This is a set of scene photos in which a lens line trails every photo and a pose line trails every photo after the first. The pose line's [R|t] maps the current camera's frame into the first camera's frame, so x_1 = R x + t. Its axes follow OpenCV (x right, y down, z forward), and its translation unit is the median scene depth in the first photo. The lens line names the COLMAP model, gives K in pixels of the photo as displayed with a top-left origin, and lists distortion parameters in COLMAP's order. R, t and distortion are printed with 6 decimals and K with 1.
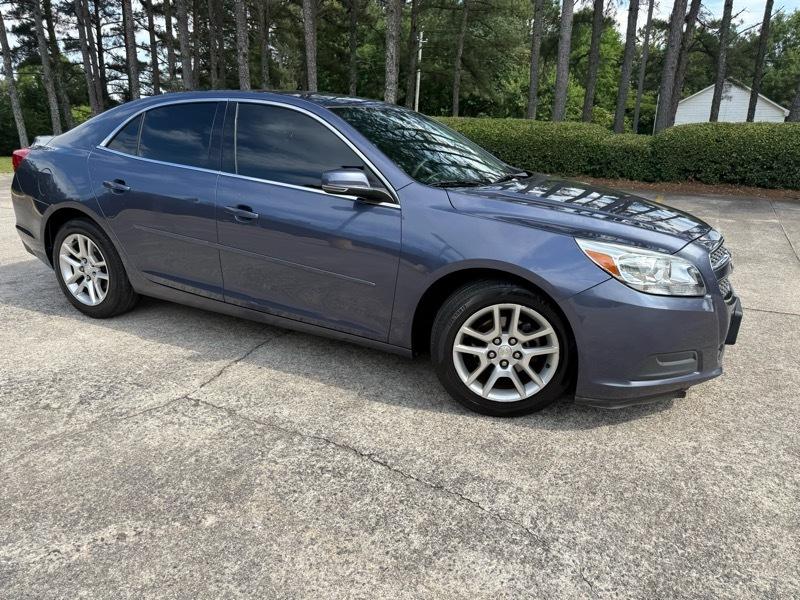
lens RADIAL K [[567.3, 0, 396.7], [0, 567.3, 295.4], [0, 0, 1]] dist [0.016269, -0.020742]
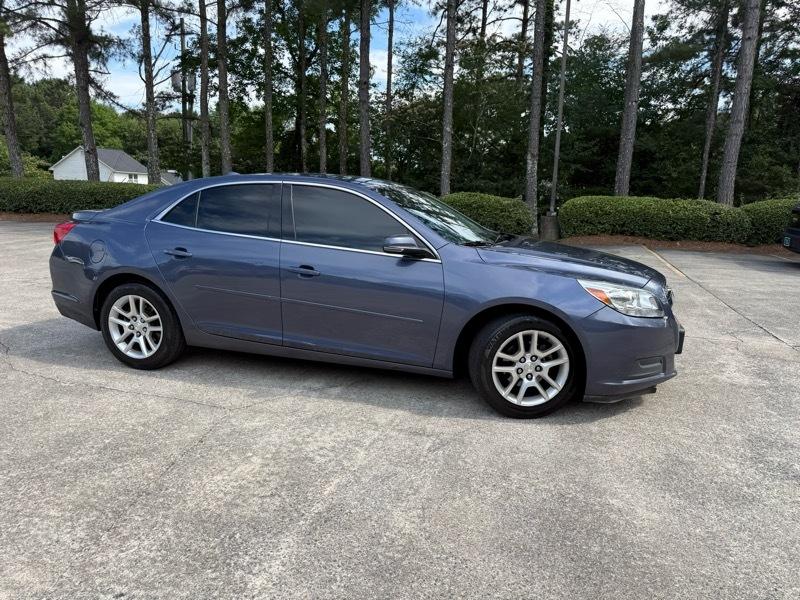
lens RADIAL K [[567.3, 0, 395.7], [0, 567.3, 299.4], [0, 0, 1]] dist [0.016269, -0.020742]
pose [[0.985687, -0.041149, 0.163486, -0.313608], [0.057092, 0.993929, -0.094050, 0.047624], [-0.158624, 0.102038, 0.982052, -0.259118]]
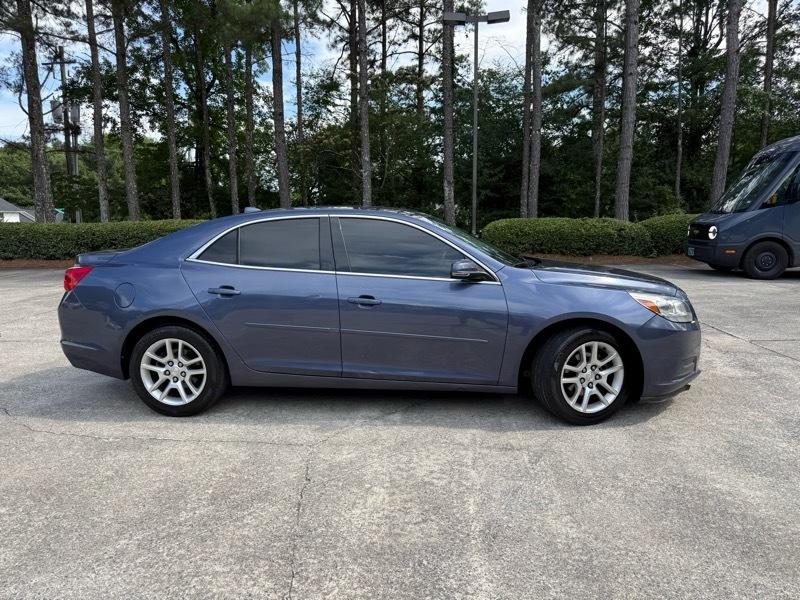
lens RADIAL K [[567.3, 0, 394.5], [0, 567.3, 304.8], [0, 0, 1]] dist [0.016269, -0.020742]
pose [[0.934782, -0.097329, 0.341629, -0.714686], [0.143699, 0.983137, -0.113104, 0.013444], [-0.324860, 0.154819, 0.933004, -0.200067]]
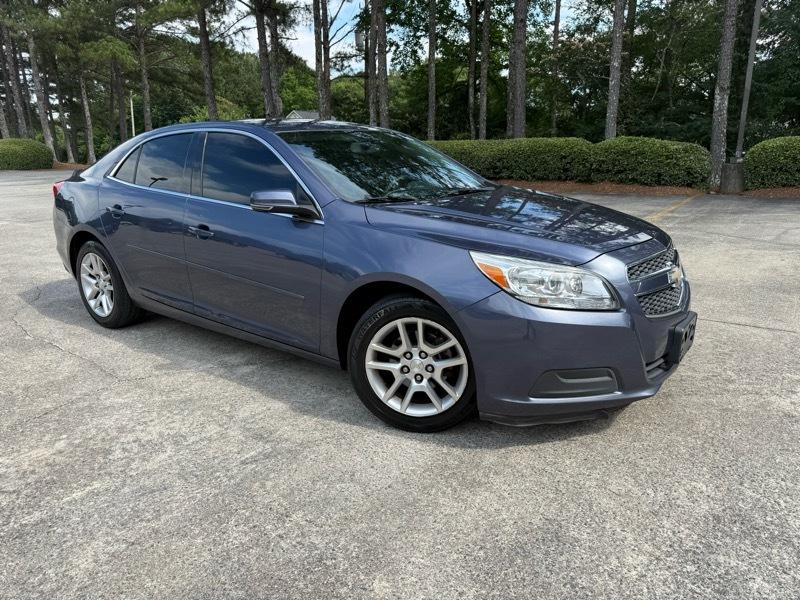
lens RADIAL K [[567.3, 0, 400.6], [0, 567.3, 286.4], [0, 0, 1]] dist [0.016269, -0.020742]
pose [[0.984205, -0.003085, -0.177007, 0.326582], [-0.005258, 0.998898, -0.046642, 0.007219], [0.176956, 0.046836, 0.983104, 0.008789]]
